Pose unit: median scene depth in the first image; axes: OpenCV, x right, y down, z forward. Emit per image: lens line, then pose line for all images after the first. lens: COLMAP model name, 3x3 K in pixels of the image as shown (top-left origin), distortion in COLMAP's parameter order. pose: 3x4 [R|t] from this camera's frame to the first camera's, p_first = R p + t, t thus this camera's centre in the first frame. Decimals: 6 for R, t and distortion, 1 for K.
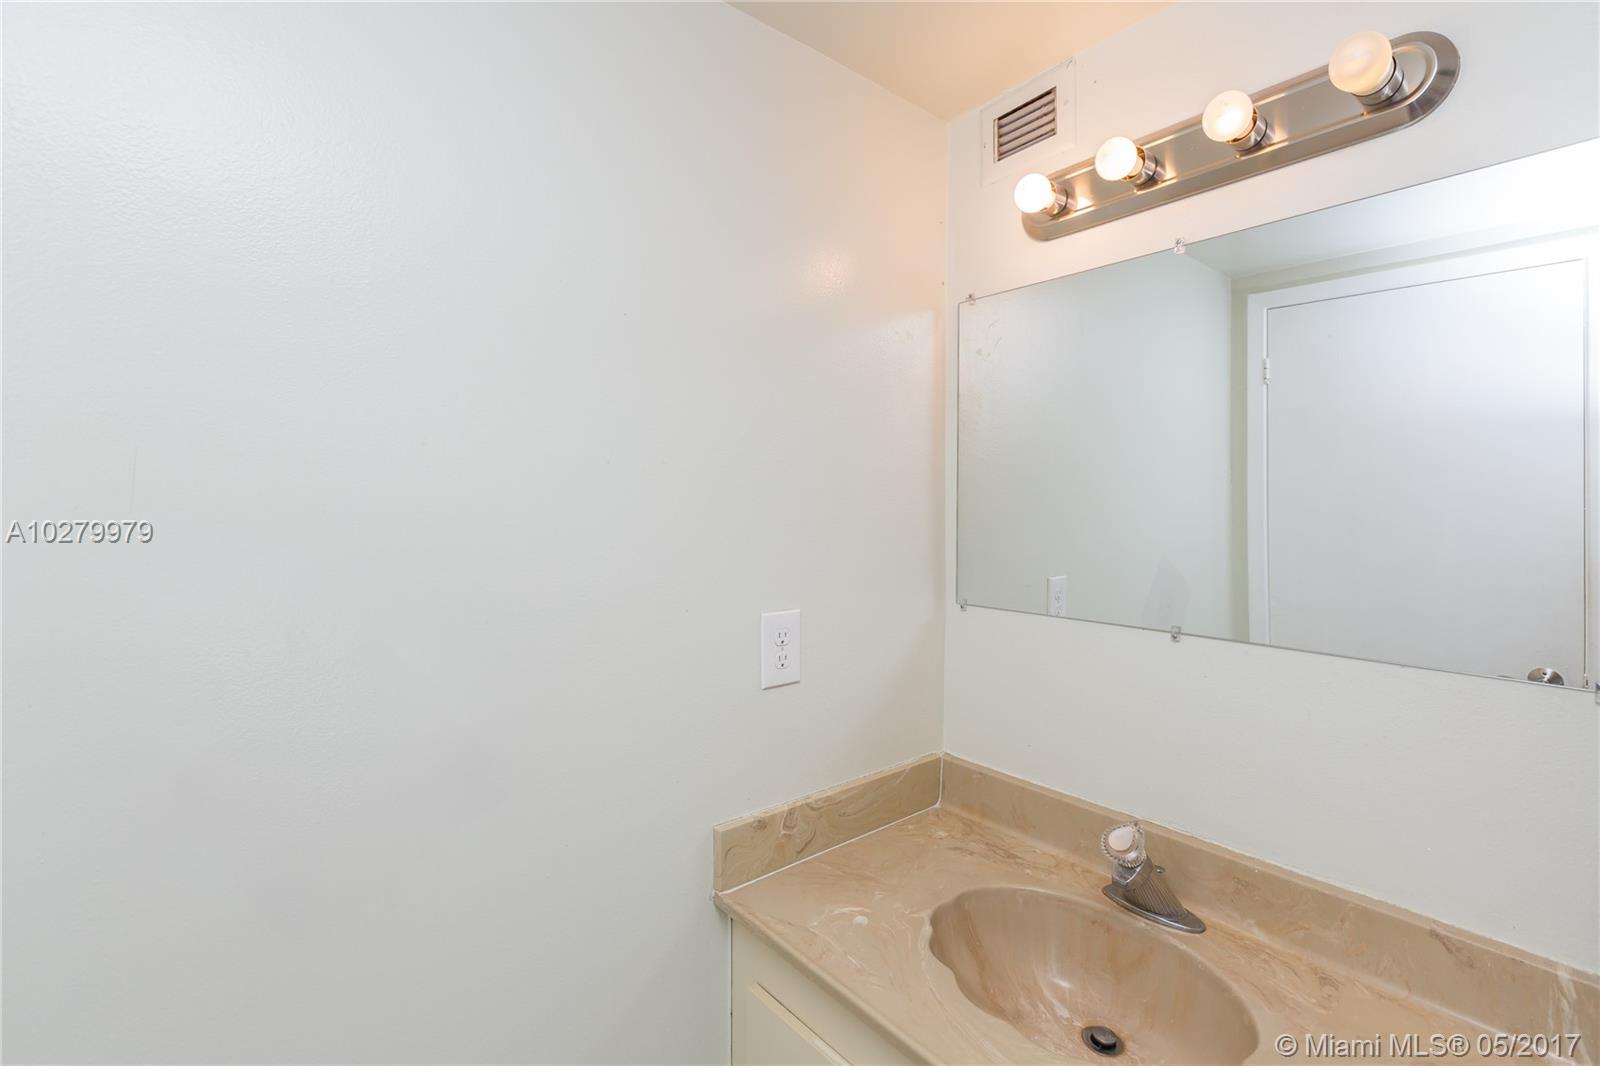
lens RADIAL K [[690.7, 0, 800.0], [0, 690.7, 533.0], [0, 0, 1]] dist [-0.000262, -0.000012]
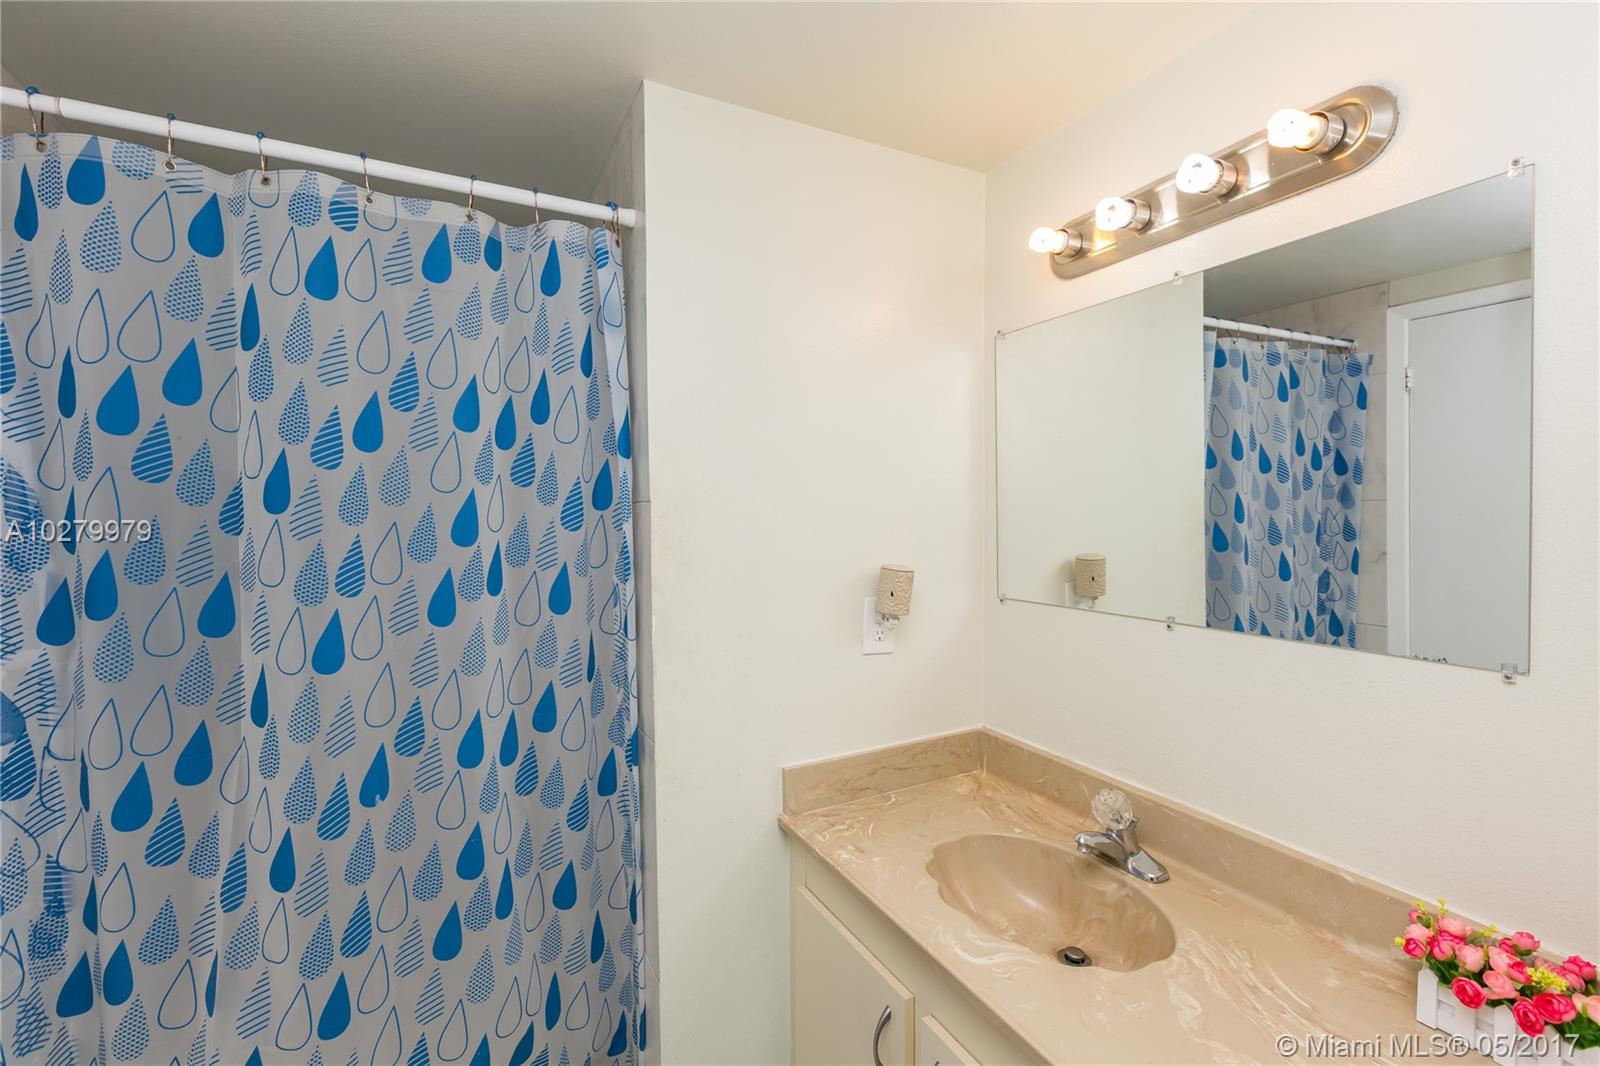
lens RADIAL K [[728.9, 0, 800.0], [0, 728.9, 533.0], [0, 0, 1]] dist [0.000202, 0.000075]
pose [[0.965086, -0.004549, -0.261893, 0.261484], [0.001211, 0.999916, -0.012906, 0.010670], [0.261930, 0.012138, 0.965011, -0.294043]]
